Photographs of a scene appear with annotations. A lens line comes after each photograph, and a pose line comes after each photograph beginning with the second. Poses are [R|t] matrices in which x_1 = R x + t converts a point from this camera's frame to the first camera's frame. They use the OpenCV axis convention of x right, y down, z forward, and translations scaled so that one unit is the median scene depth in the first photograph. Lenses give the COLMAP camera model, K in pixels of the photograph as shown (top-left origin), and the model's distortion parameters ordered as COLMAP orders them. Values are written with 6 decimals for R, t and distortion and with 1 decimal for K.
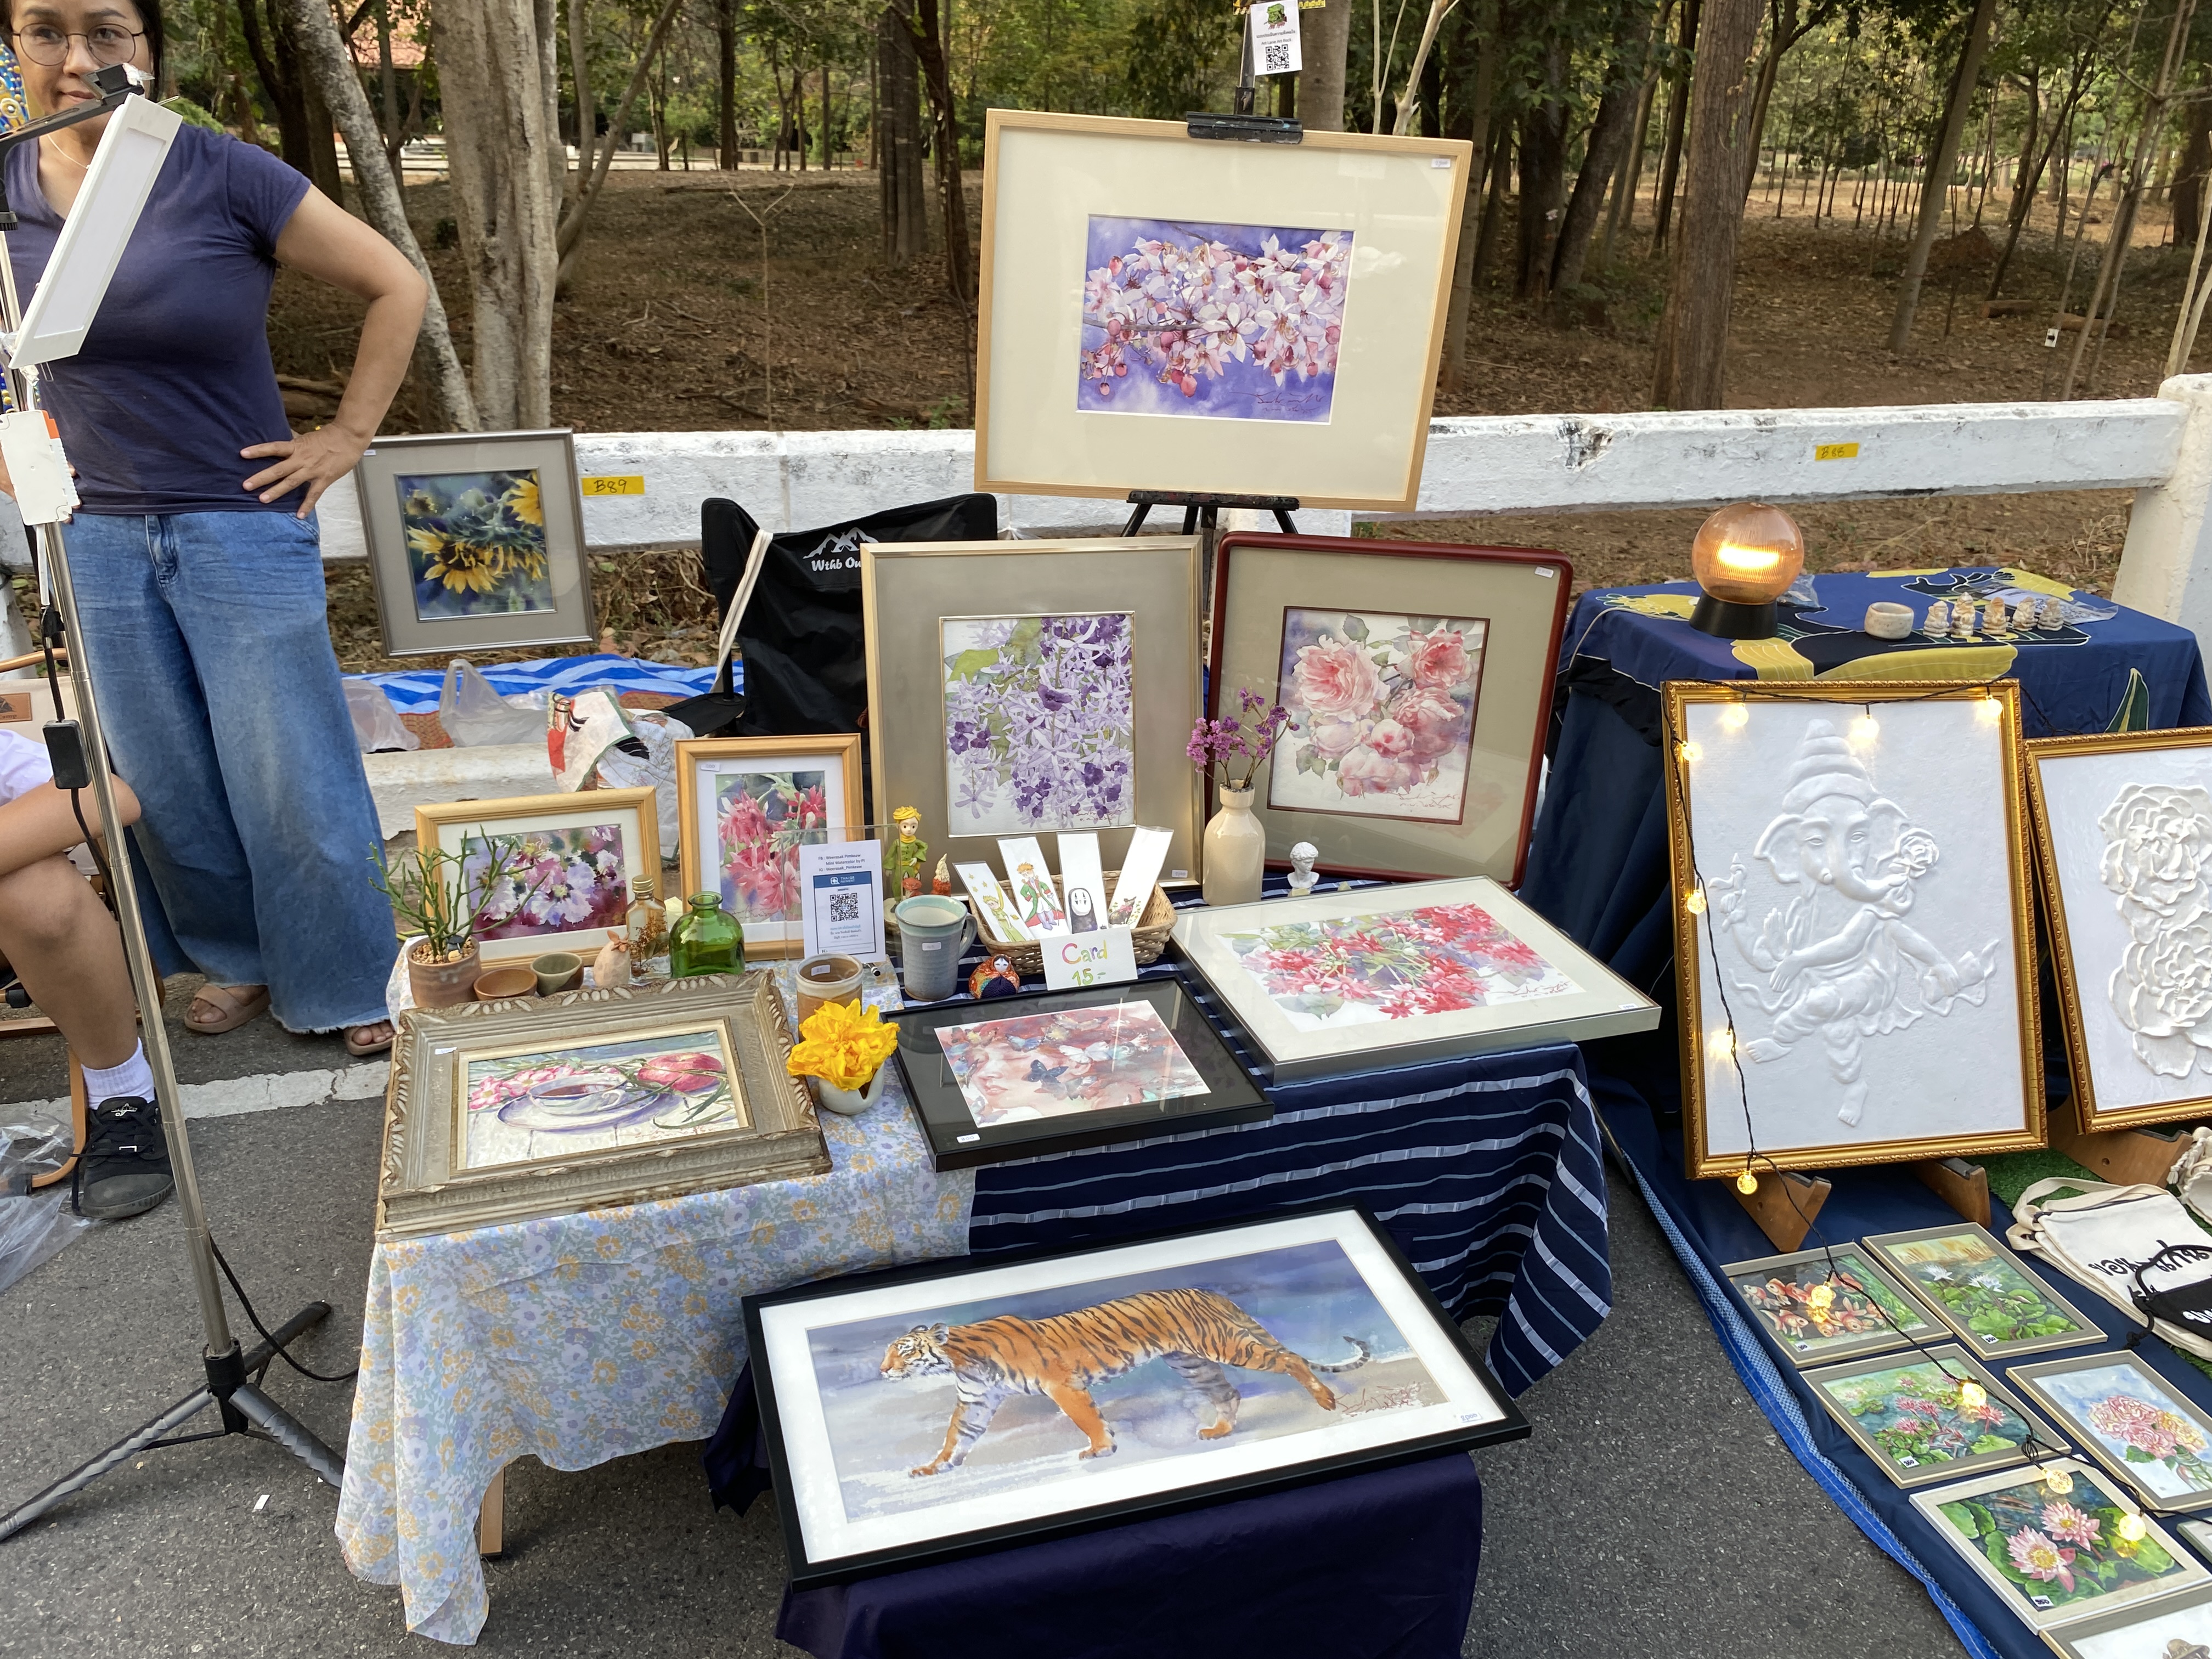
lens RADIAL K [[1655.0, 0, 1104.1], [0, 1655.0, 828.7], [0, 0, 1]] dist [0.014862, -0.022751]
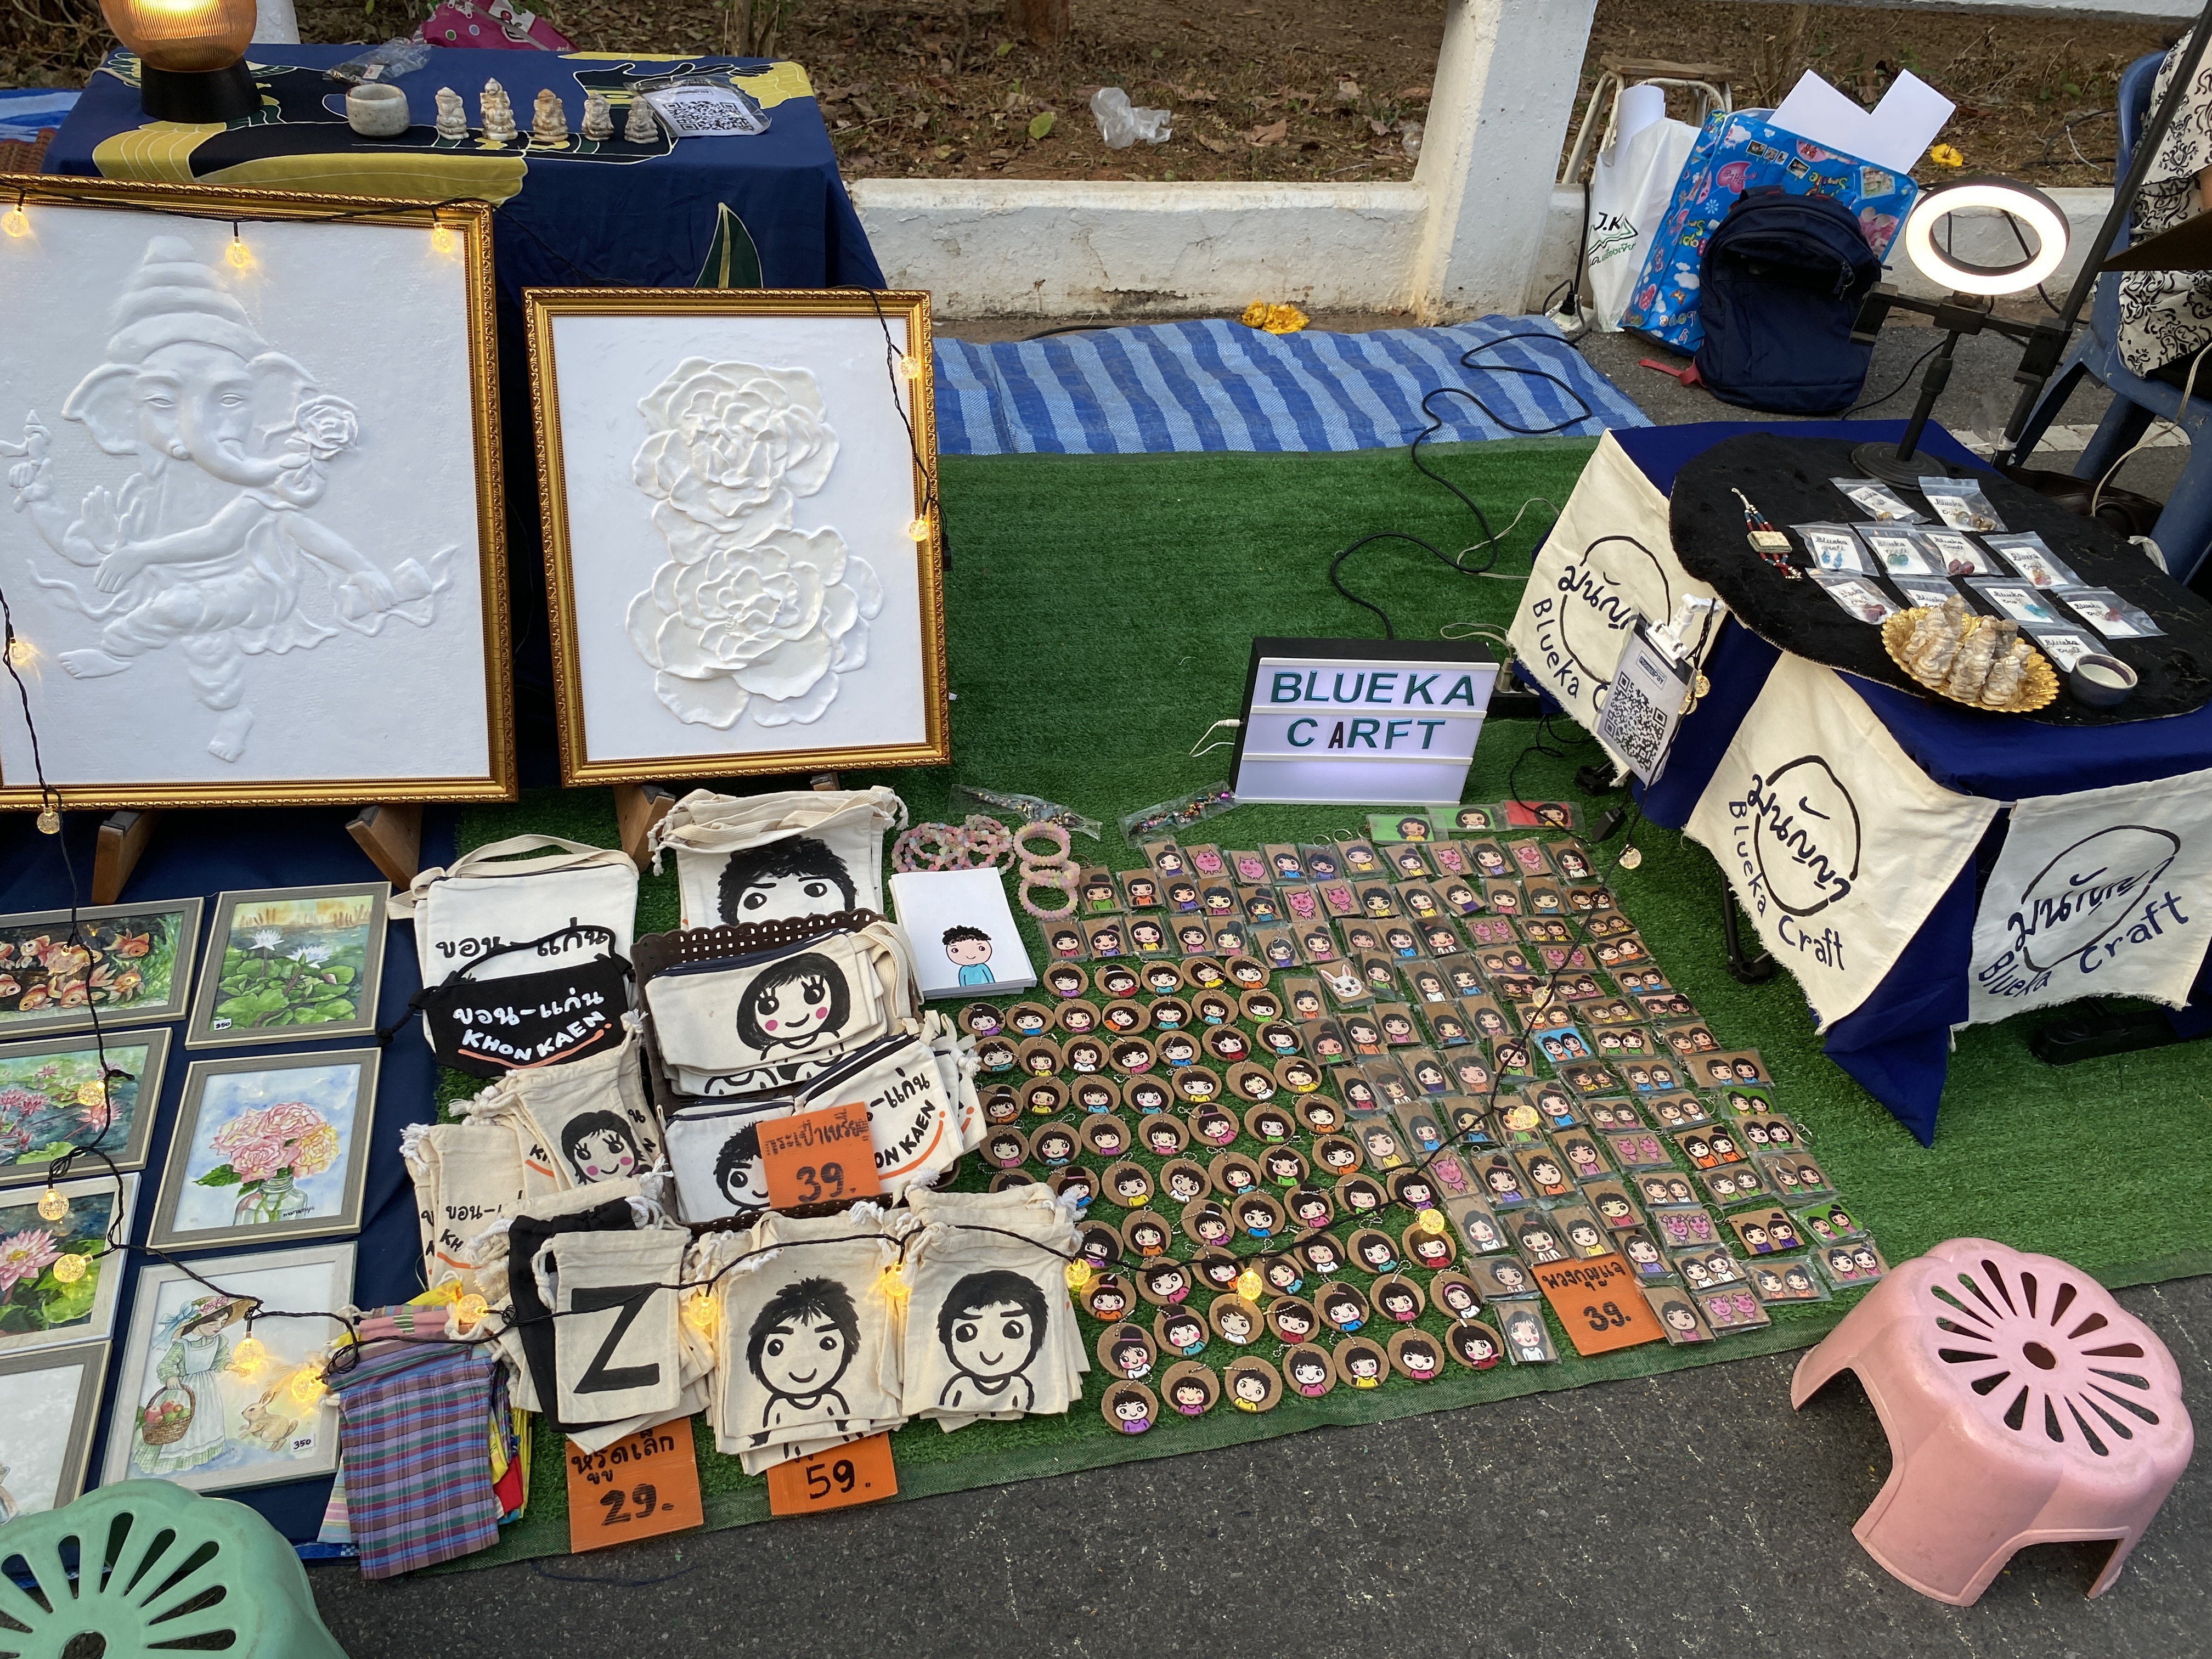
lens RADIAL K [[1655.0, 0, 1108.3], [0, 1655.0, 838.1], [0, 0, 1]] dist [0.014862, -0.022751]
pose [[0.997280, 0.068467, 0.027277, 0.852327], [-0.073416, 0.955372, 0.286137, -0.051435], [-0.006469, -0.287361, 0.957800, 0.192104]]
